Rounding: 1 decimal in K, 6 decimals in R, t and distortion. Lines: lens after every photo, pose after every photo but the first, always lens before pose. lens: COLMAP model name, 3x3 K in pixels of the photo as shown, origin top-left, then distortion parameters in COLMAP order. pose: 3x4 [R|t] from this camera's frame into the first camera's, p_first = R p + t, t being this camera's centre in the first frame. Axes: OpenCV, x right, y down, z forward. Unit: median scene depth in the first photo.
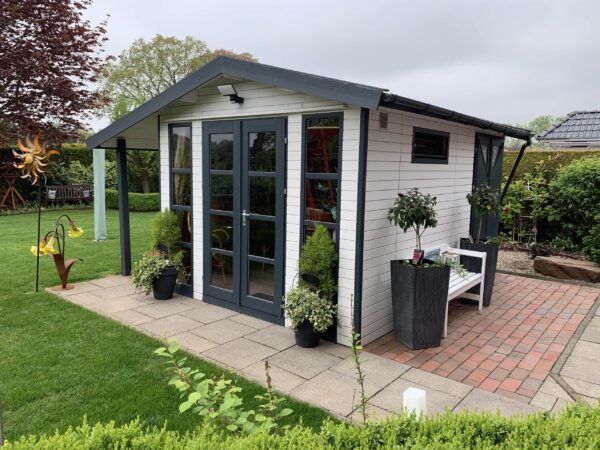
lens RADIAL K [[451.1, 0, 300.0], [0, 451.1, 225.0], [0, 0, 1]] dist [0.067333, -0.082021]
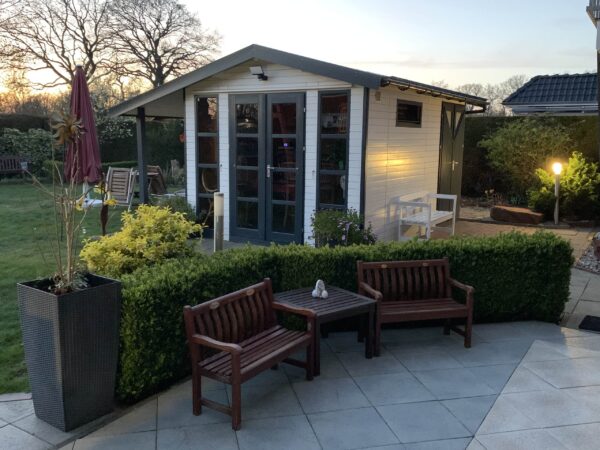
lens RADIAL K [[558.4, 0, 300.0], [0, 558.4, 225.0], [0, 0, 1]] dist [0.012005, -0.016893]
pose [[0.992971, -0.027095, 0.115211, -0.220950], [0.023407, 0.999173, 0.033240, 0.087274], [-0.116017, -0.030309, 0.992785, -0.579122]]
